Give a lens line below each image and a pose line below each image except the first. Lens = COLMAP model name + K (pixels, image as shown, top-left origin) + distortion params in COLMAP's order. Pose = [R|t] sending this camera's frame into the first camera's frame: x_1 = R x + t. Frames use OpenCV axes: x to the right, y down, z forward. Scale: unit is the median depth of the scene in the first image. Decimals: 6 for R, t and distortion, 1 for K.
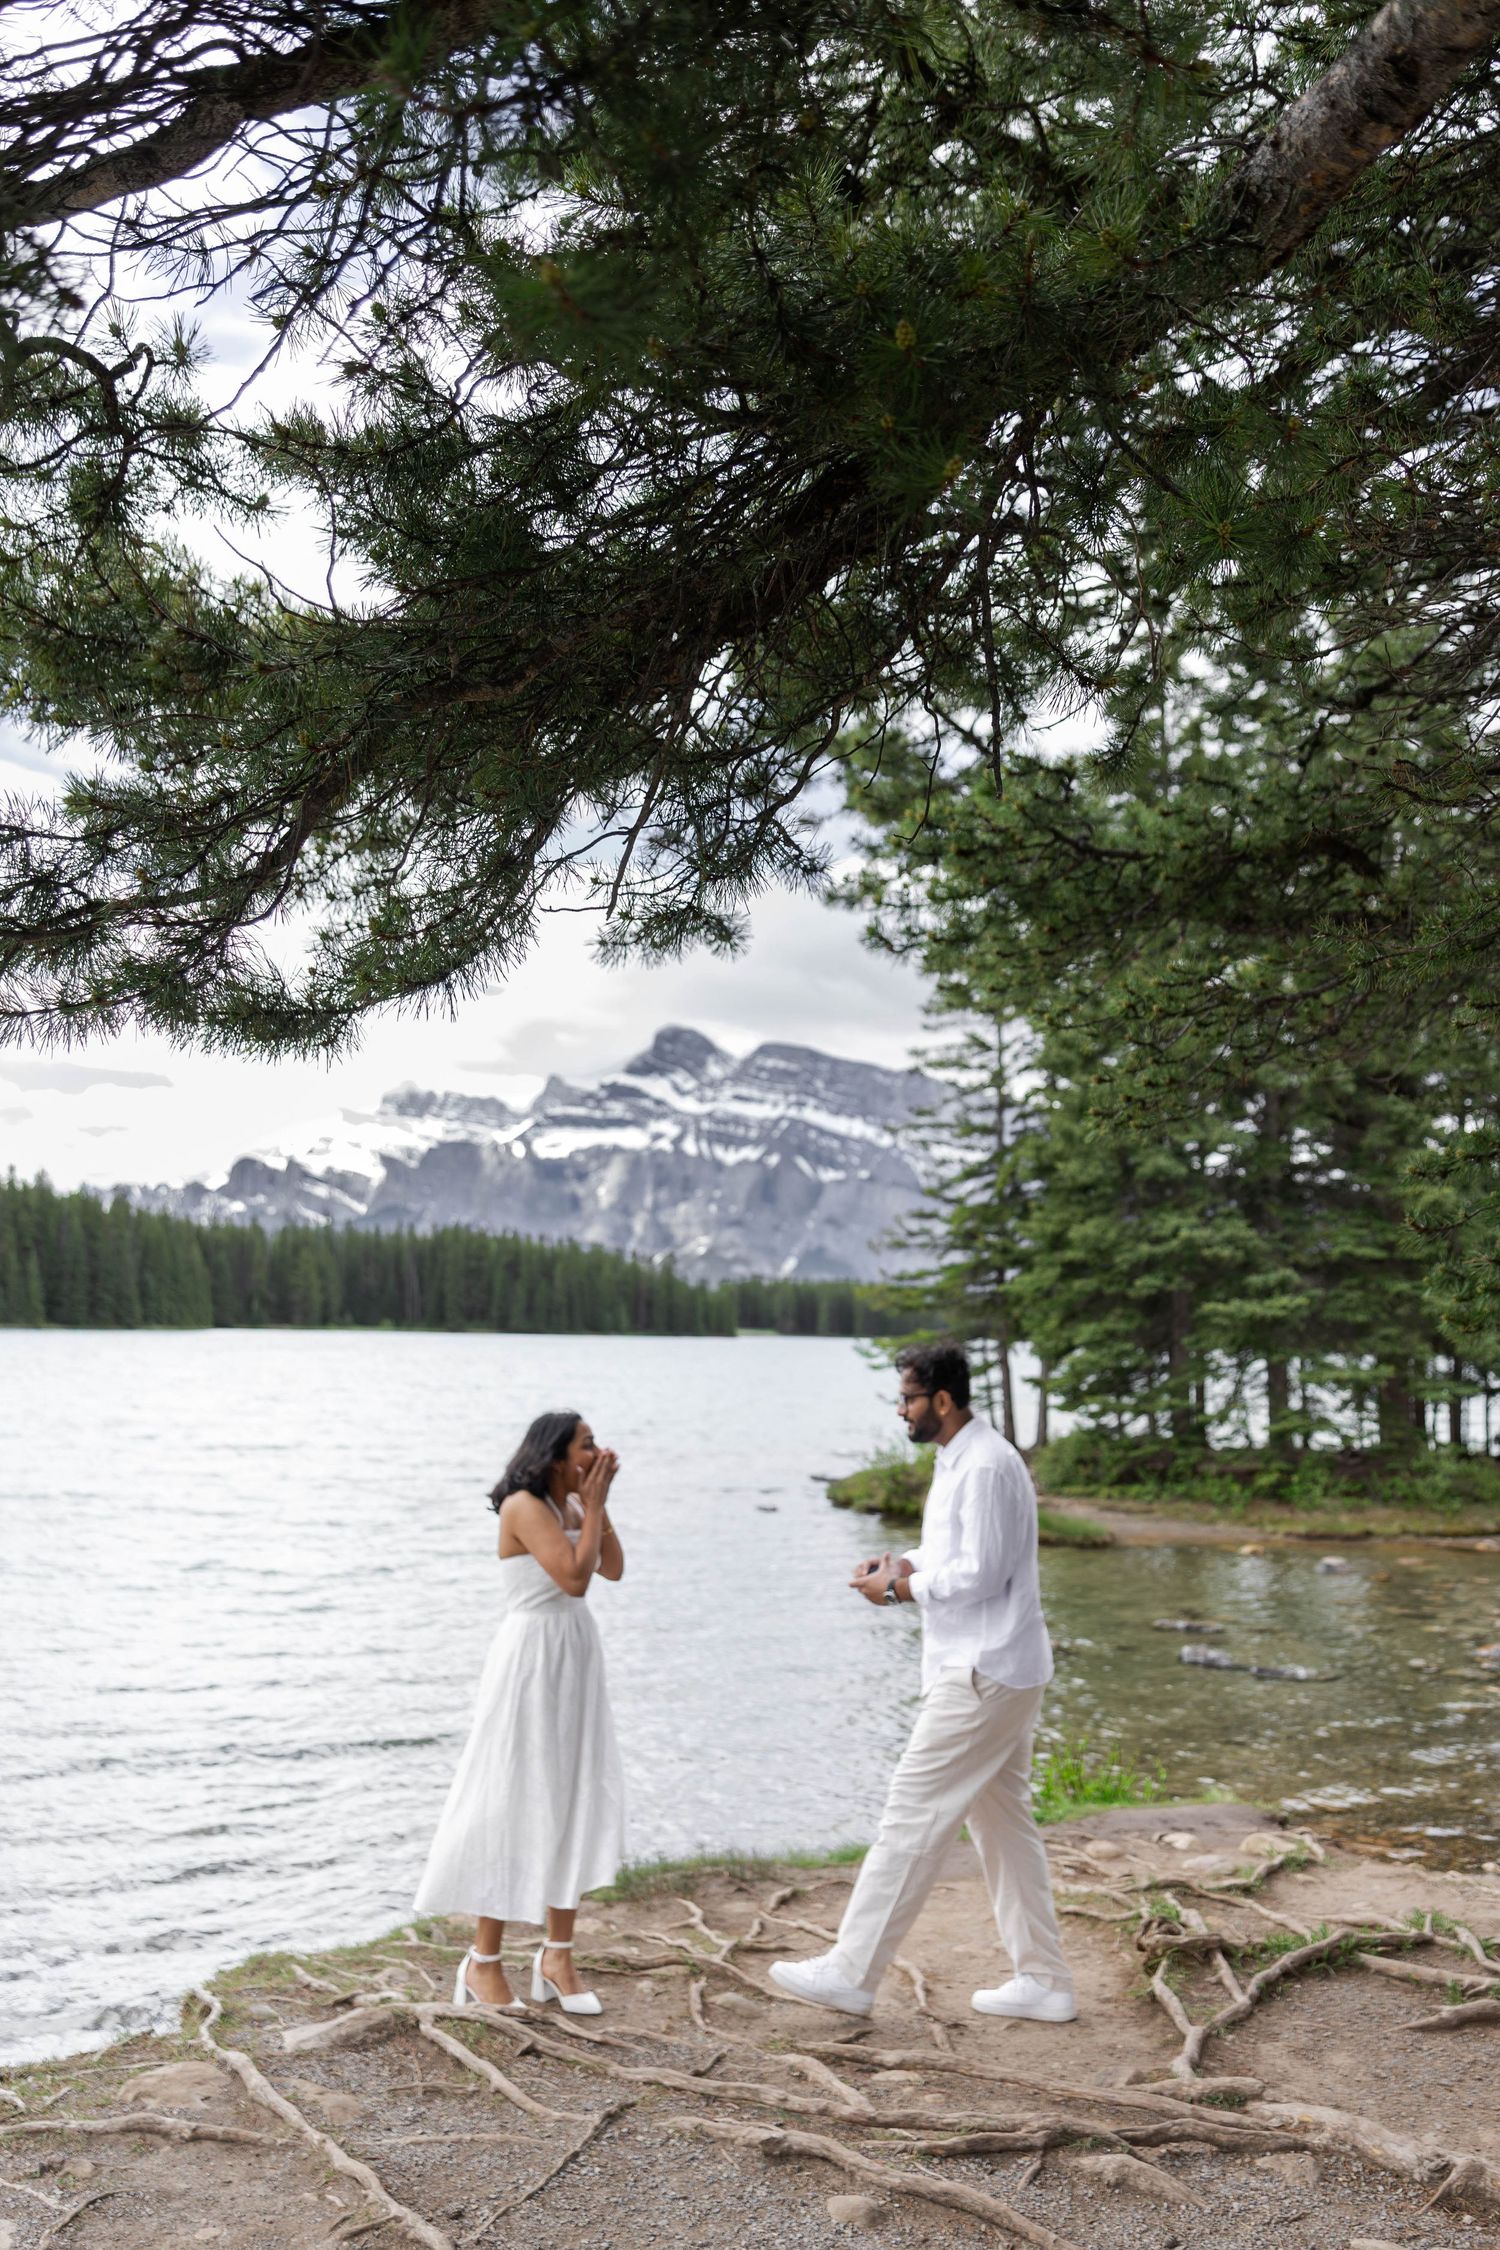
lens RADIAL K [[2006.8, 0, 748.8], [0, 2006.8, 1079.0], [0, 0, 1]] dist [0.000719, -0.004706]
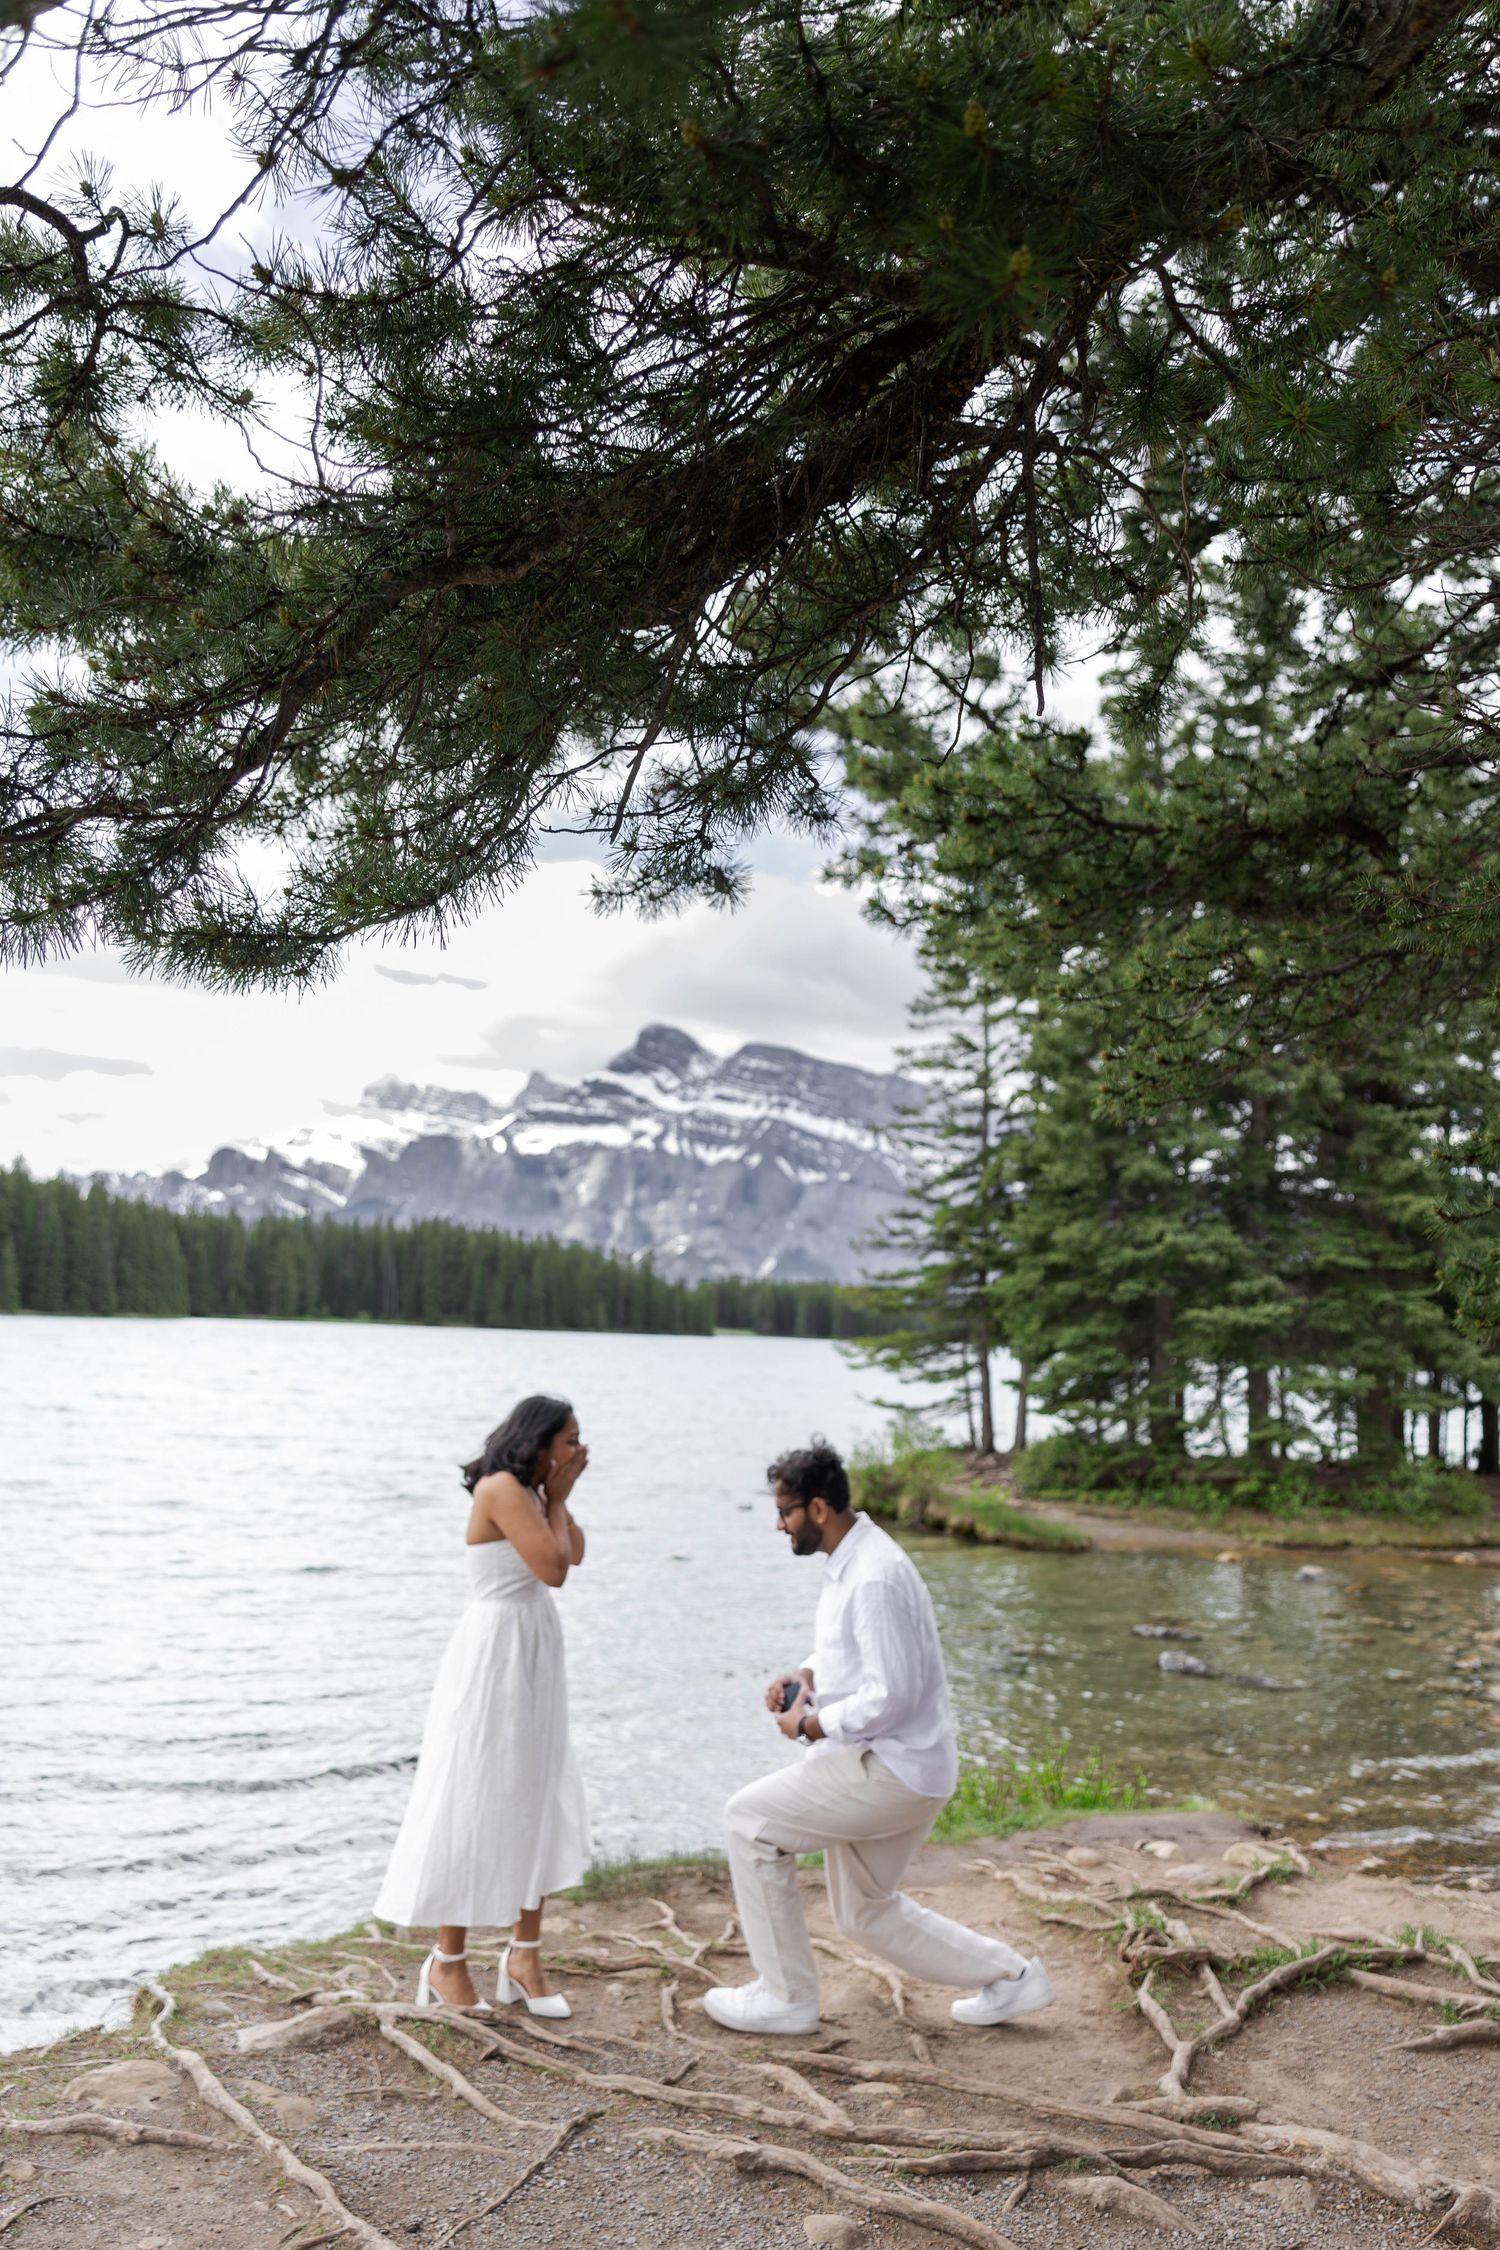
lens RADIAL K [[2006.8, 0, 748.8], [0, 2006.8, 1079.0], [0, 0, 1]] dist [0.000719, -0.004706]
pose [[0.999709, 0.022585, 0.008527, -0.005078], [-0.022585, 0.999745, -0.000160, 0.011894], [-0.008528, -0.000033, 0.999964, 0.031725]]
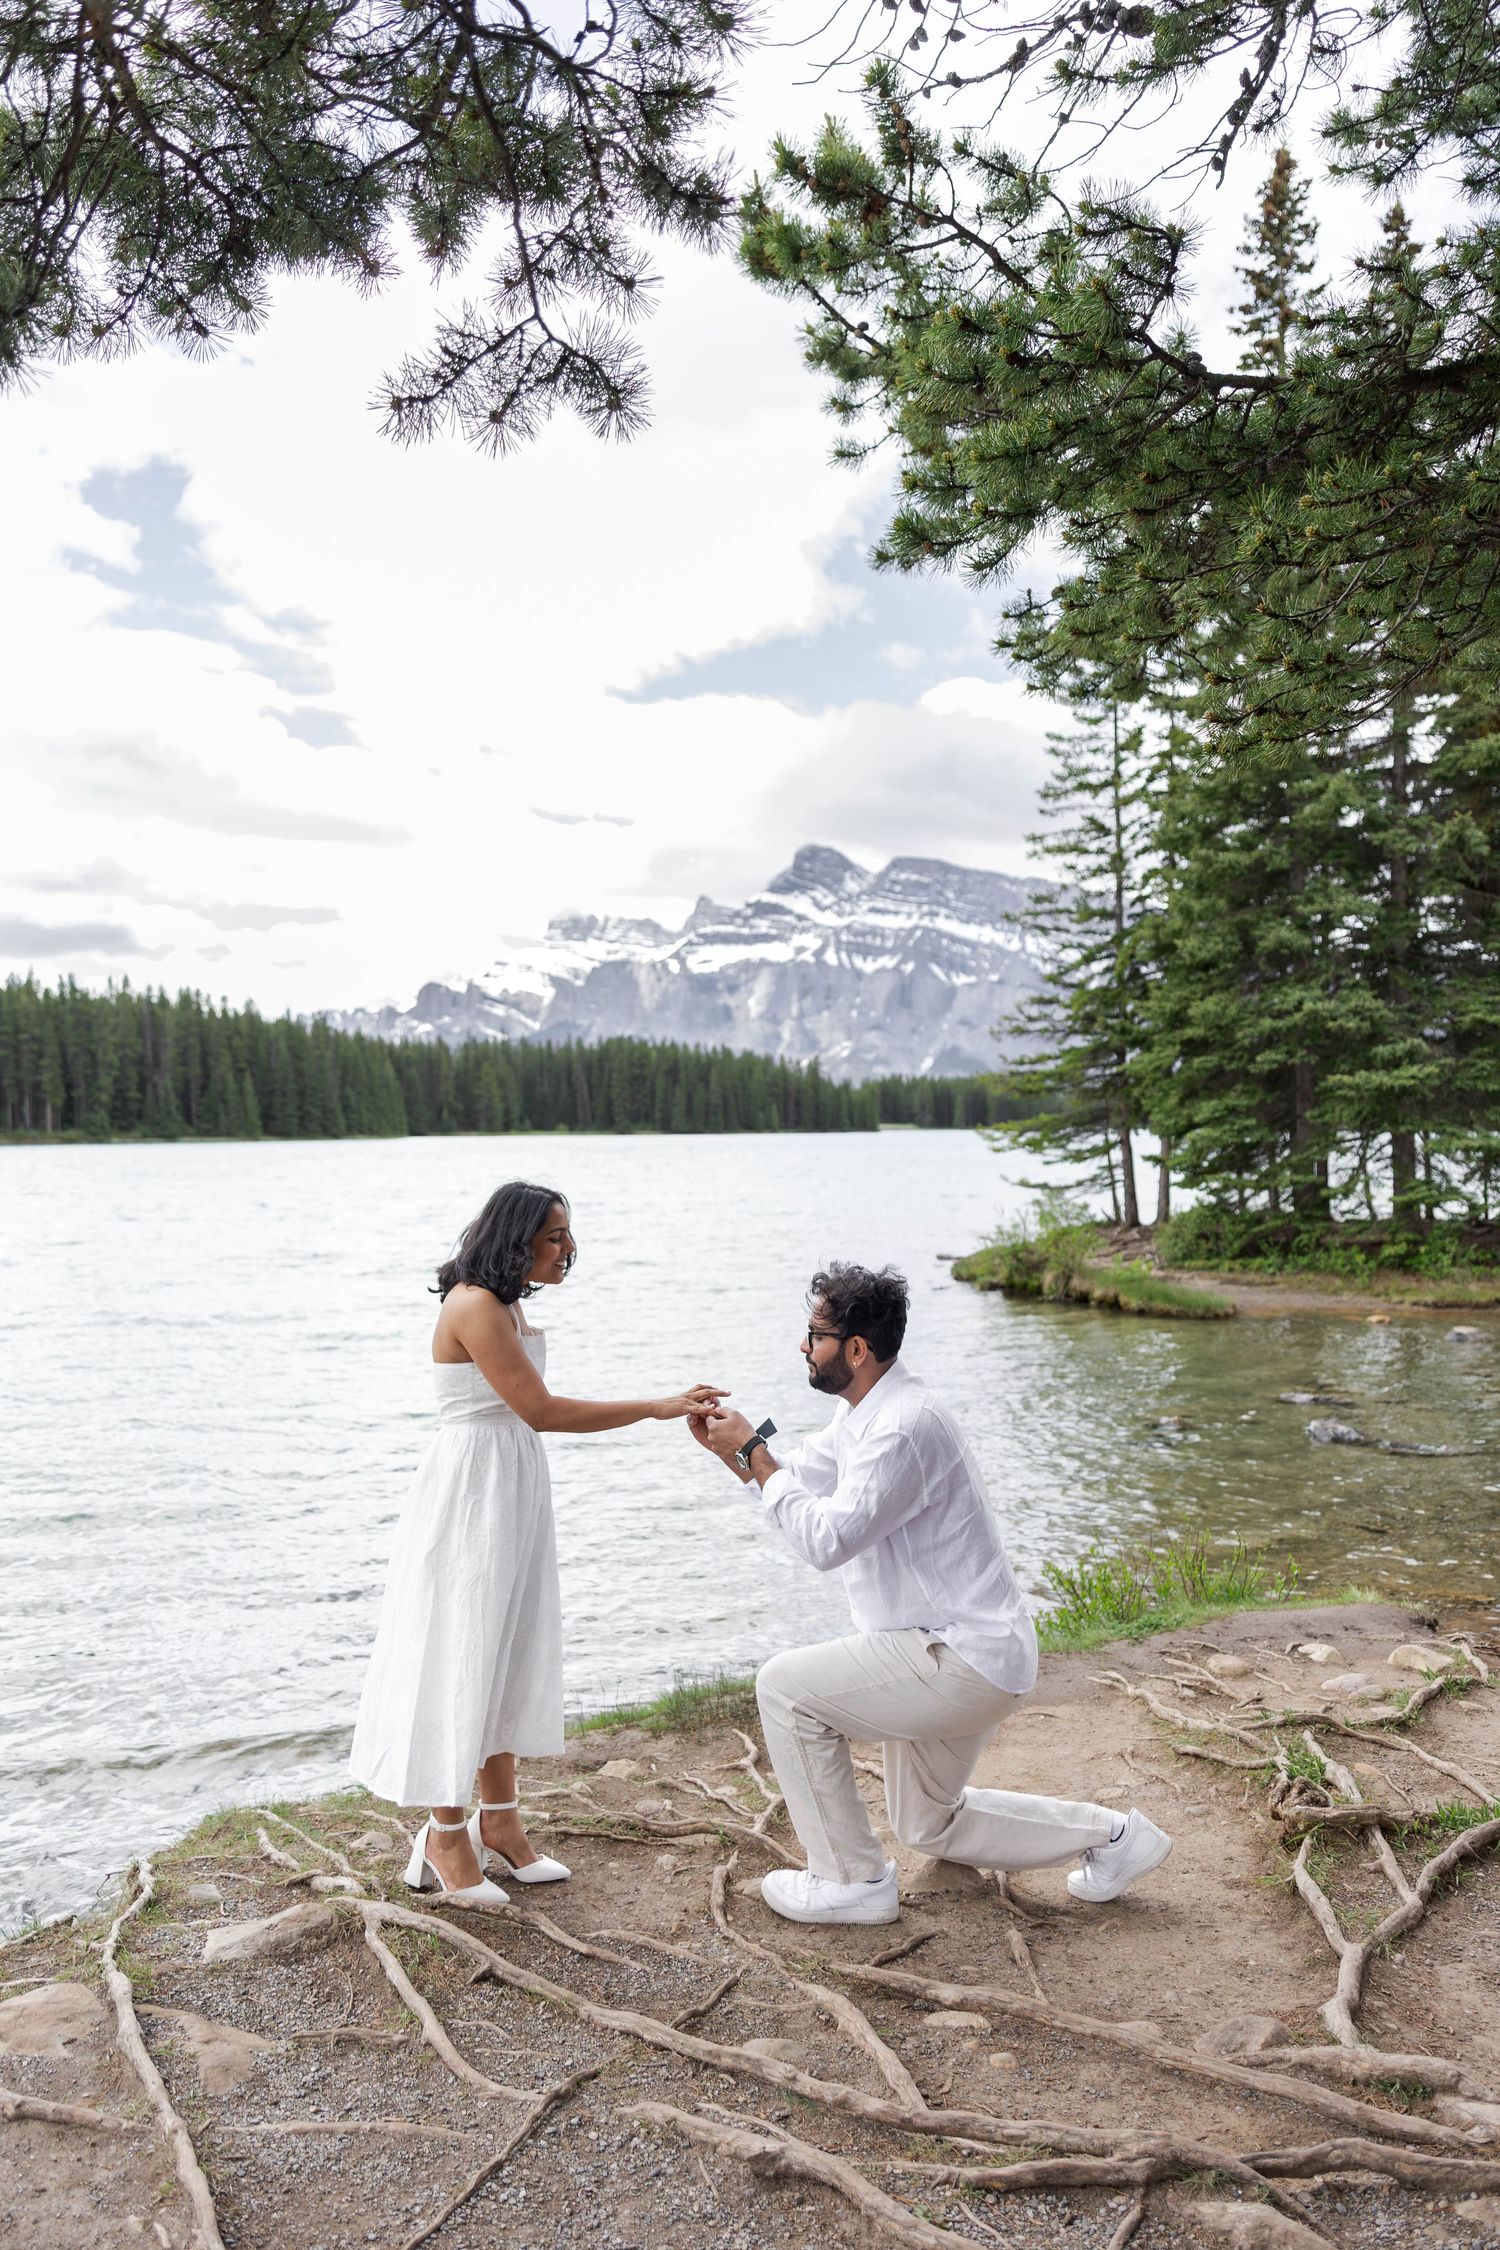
lens RADIAL K [[1847.6, 0, 701.3], [0, 1847.6, 1124.1], [0, 0, 1]] dist [0.007692, -0.020306]
pose [[0.994455, -0.026367, -0.101807, 0.048764], [0.038624, 0.991978, 0.120364, 0.057355], [0.097817, -0.123629, 0.987496, 0.281317]]
